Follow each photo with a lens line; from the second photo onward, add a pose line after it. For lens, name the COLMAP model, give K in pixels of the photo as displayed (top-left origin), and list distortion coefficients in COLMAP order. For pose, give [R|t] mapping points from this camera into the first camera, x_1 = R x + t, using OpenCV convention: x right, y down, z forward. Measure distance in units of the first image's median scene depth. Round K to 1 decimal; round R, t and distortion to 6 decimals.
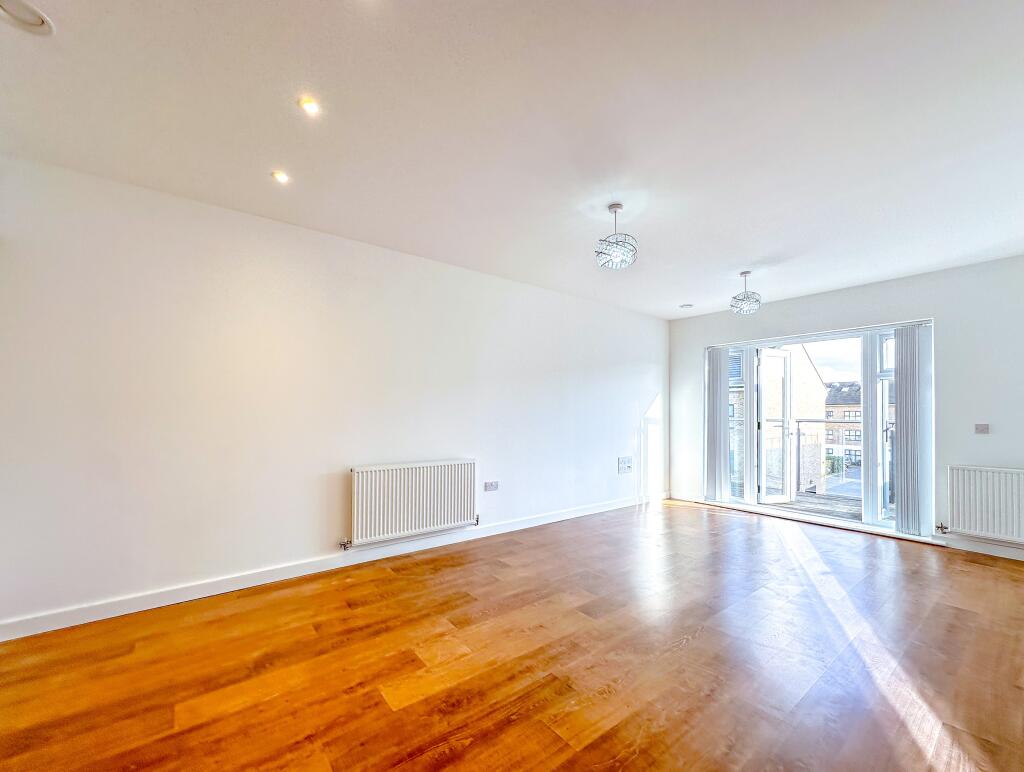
lens RADIAL K [[410.4, 0, 512.0], [0, 410.4, 386.0], [0, 0, 1]] dist [-0.000810, -0.000062]
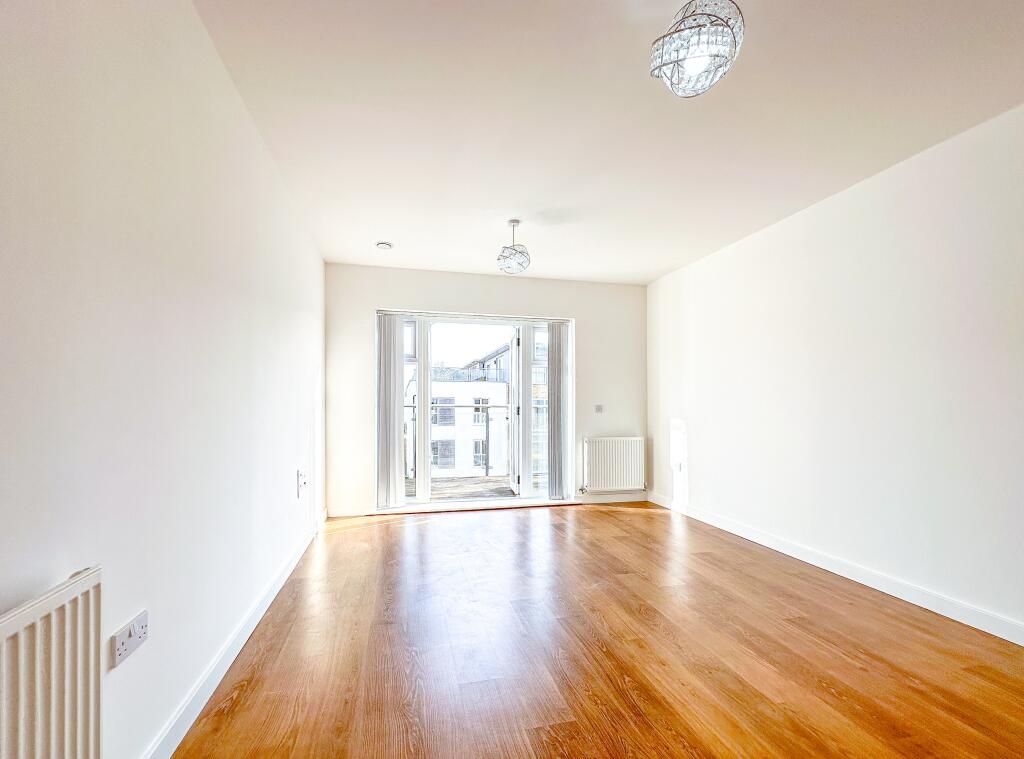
lens RADIAL K [[418.8, 0, 490.1], [0, 418.8, 405.5], [0, 0, 1]] dist [0.001040, 0.000548]
pose [[0.427138, -0.000366, 0.904186, -0.237794], [-0.066895, 0.997247, 0.032005, 0.075346], [-0.901708, -0.074156, 0.425938, 0.807503]]
